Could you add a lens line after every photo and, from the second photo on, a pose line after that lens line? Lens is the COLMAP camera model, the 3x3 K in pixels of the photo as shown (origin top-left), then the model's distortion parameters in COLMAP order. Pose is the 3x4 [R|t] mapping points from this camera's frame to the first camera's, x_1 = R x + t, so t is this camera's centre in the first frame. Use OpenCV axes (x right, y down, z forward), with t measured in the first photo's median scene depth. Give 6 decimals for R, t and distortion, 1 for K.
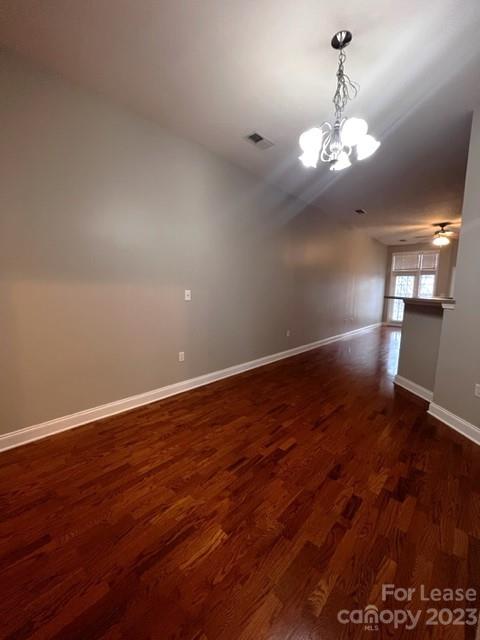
lens RADIAL K [[256.6, 0, 240.0], [0, 256.6, 320.0], [0, 0, 1]] dist [-0.001300, 0.000068]
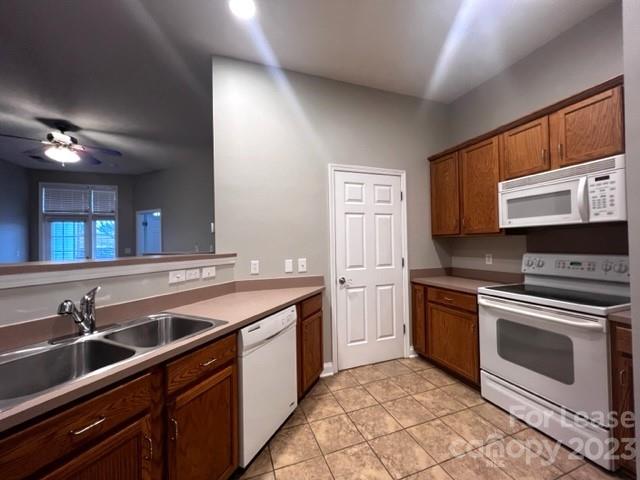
lens RADIAL K [[256.6, 0, 320.0], [0, 256.6, 240.0], [0, 0, 1]] dist [-0.001300, 0.000068]
pose [[0.455785, -0.020399, 0.889856, 0.383643], [0.136939, 0.989442, -0.047459, -0.017059], [-0.879493, 0.143487, 0.453766, 0.205268]]
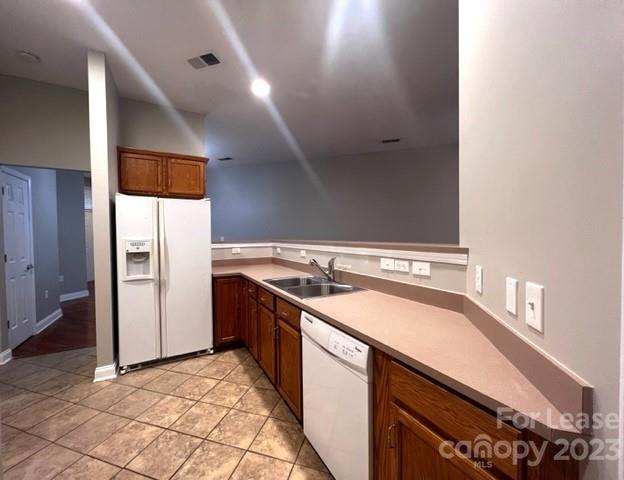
lens RADIAL K [[270.6, 0, 312.0], [0, 270.6, 240.0], [0, 0, 1]] dist [-0.001080, -0.000123]
pose [[0.422977, -0.006927, -0.906114, 0.663346], [-0.096410, 0.993951, -0.052604, -0.015563], [0.900997, 0.109609, 0.419751, 0.249100]]
